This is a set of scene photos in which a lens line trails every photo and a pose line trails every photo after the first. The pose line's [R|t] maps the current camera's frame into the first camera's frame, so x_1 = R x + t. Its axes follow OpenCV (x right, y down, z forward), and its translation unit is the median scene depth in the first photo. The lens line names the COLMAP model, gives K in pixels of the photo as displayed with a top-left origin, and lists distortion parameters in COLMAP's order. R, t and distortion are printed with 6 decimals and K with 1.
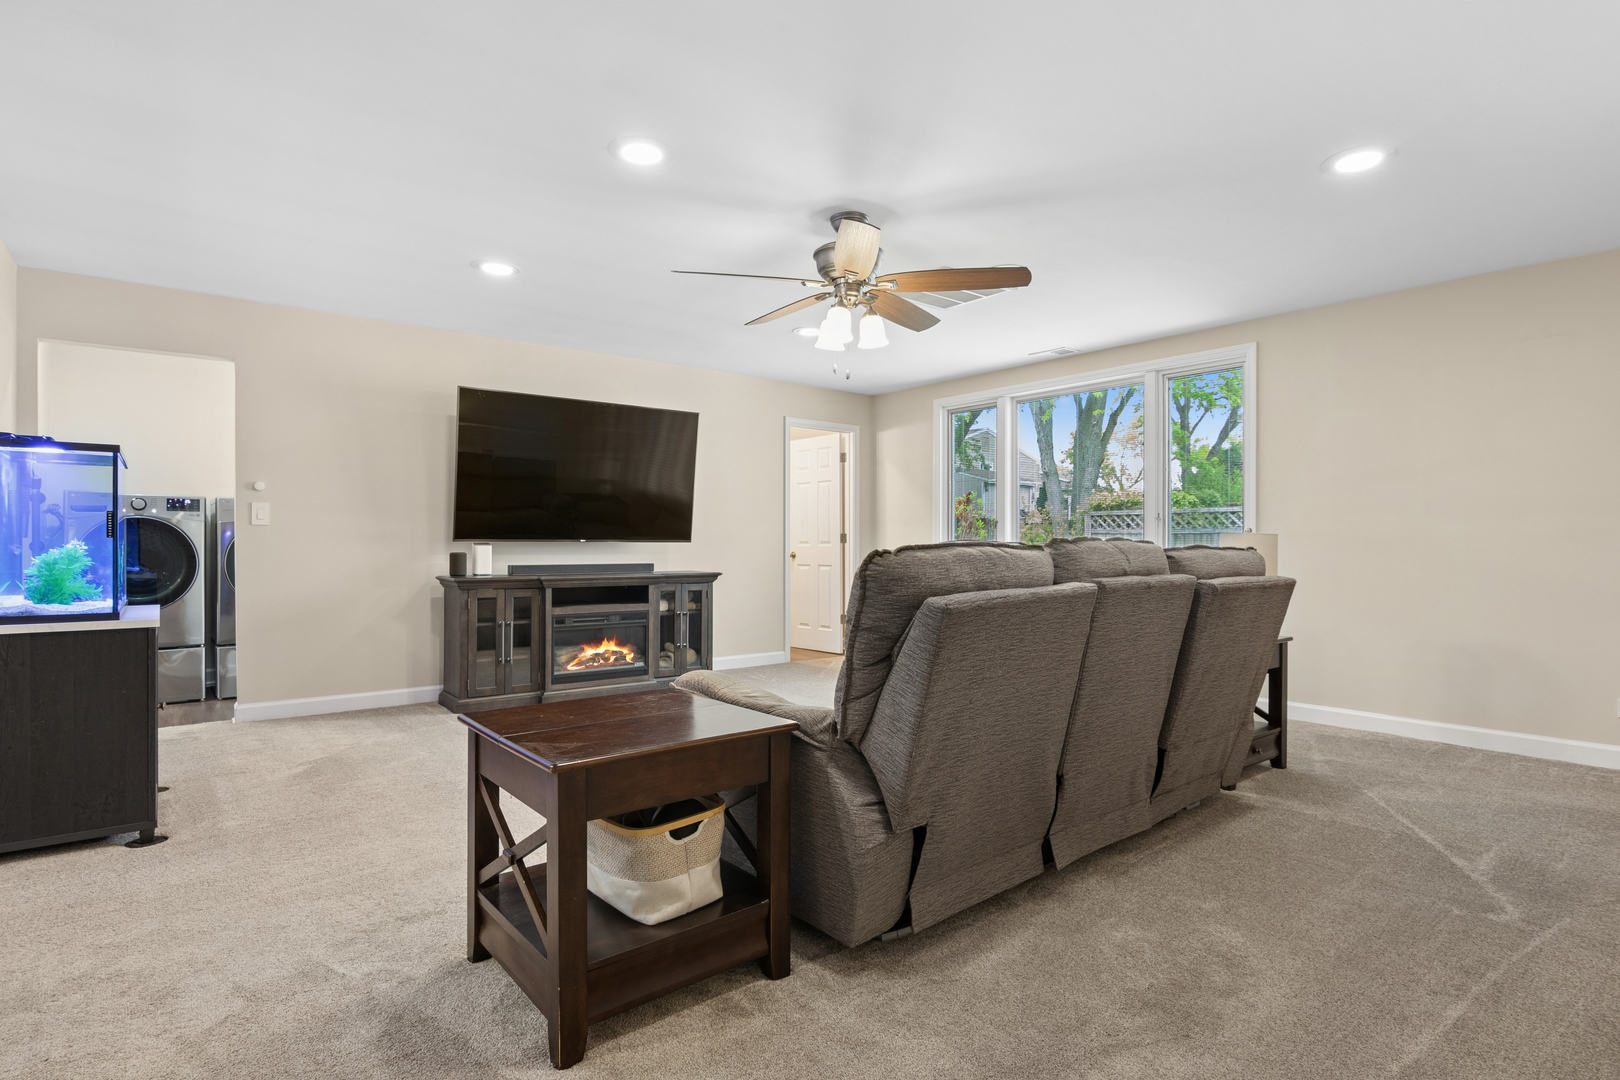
lens RADIAL K [[830.2, 0, 816.9], [0, 830.2, 533.4], [0, 0, 1]] dist [0.004111, -0.012159]
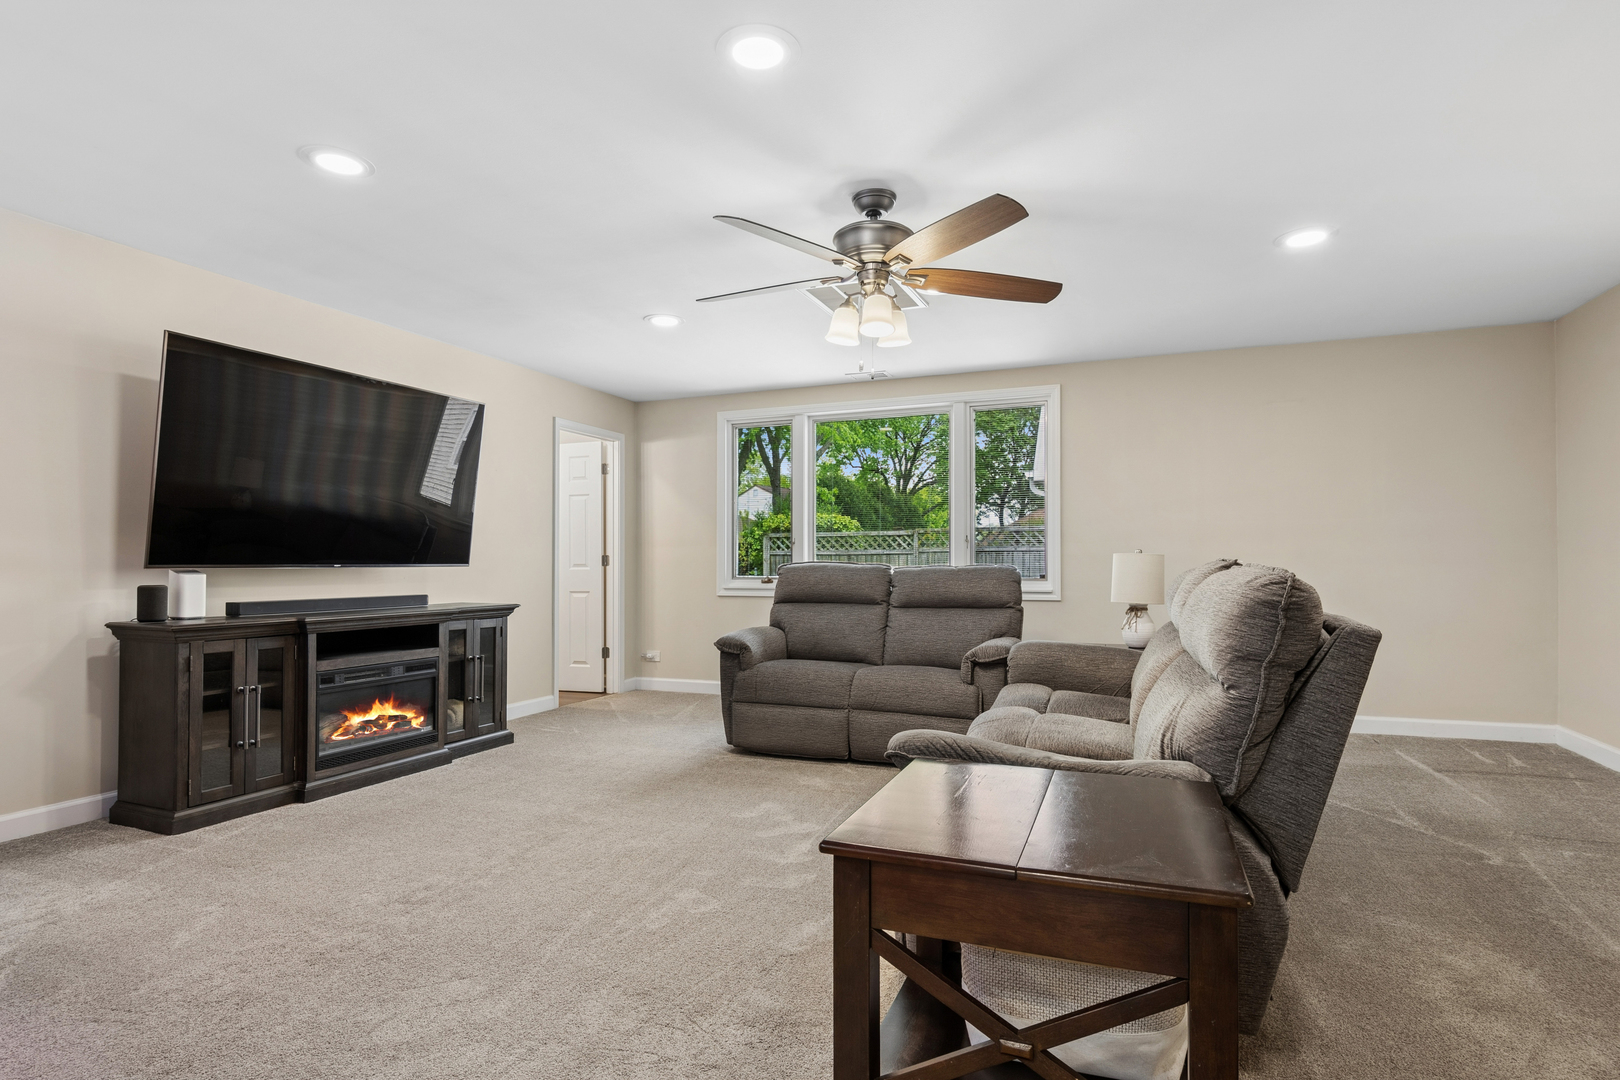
lens RADIAL K [[830.2, 0, 829.6], [0, 830.2, 539.8], [0, 0, 1]] dist [0.004111, -0.012159]
pose [[0.870579, 0.007222, 0.491975, -0.271435], [0.001813, 0.999838, -0.017886, -0.000033], [-0.492025, 0.016464, 0.870425, 0.163473]]
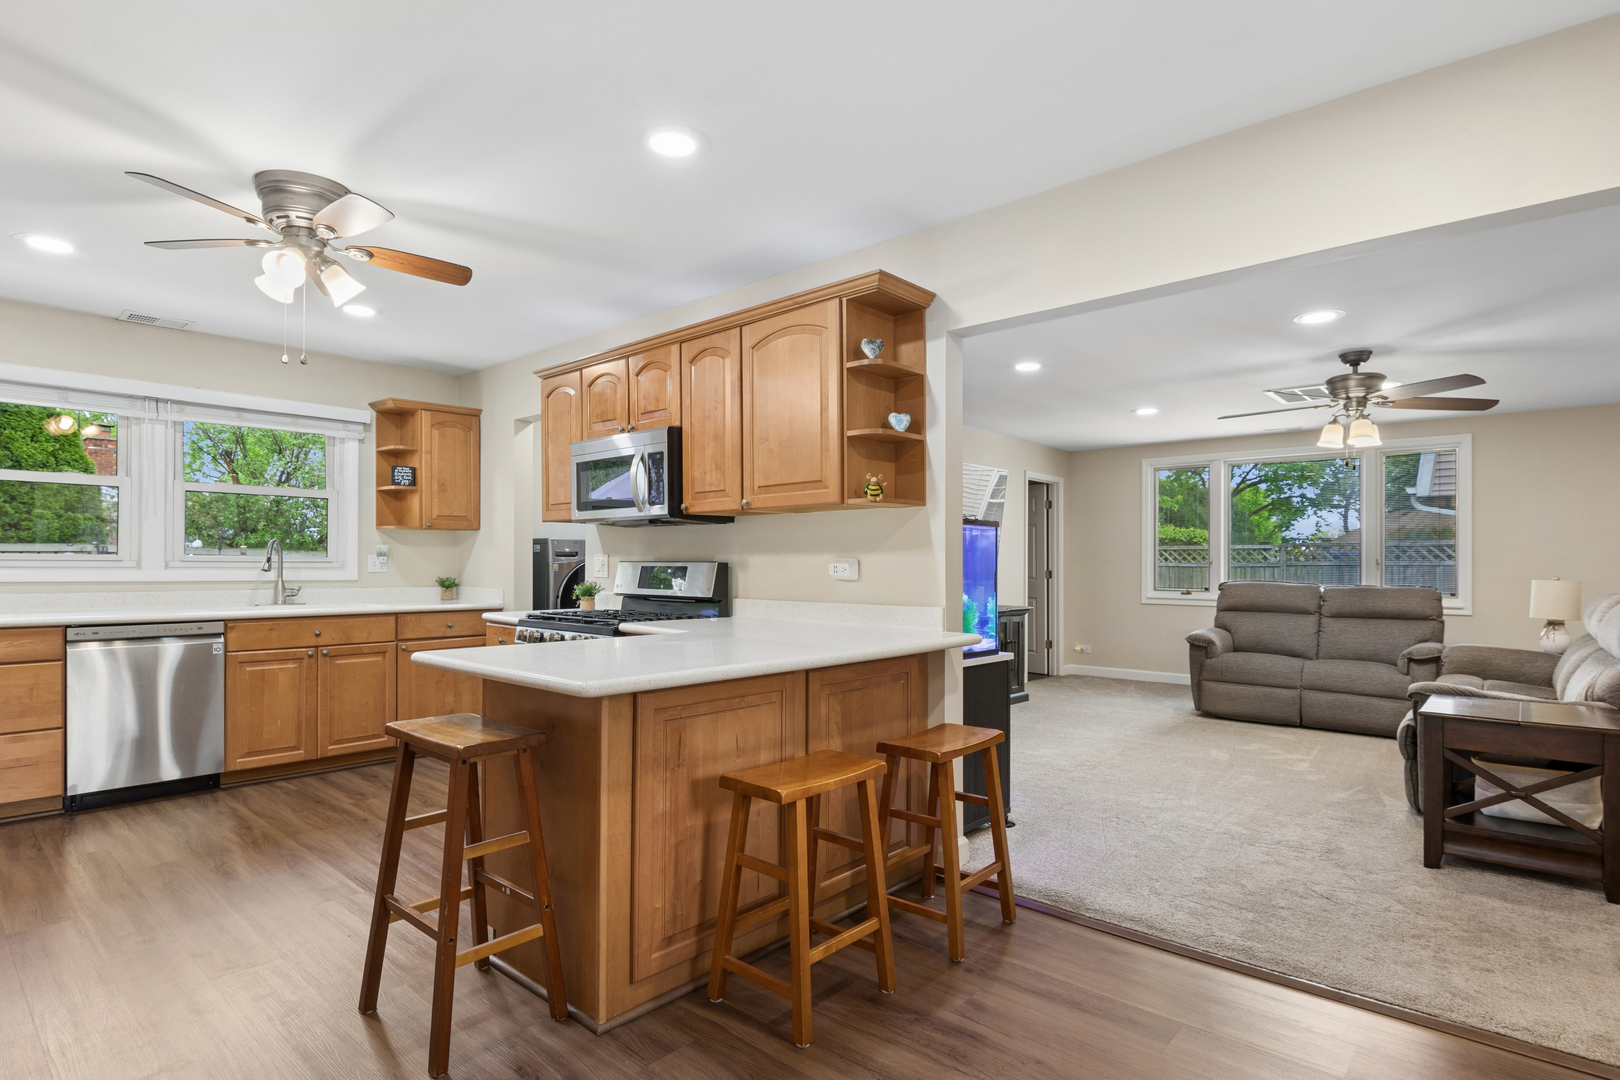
lens RADIAL K [[830.2, 0, 823.4], [0, 830.2, 544.9], [0, 0, 1]] dist [0.004111, -0.012159]
pose [[0.986632, 0.007071, 0.162810, -0.655919], [-0.004681, 0.999876, -0.015060, -0.023593], [-0.162896, 0.014097, 0.986542, -0.129185]]
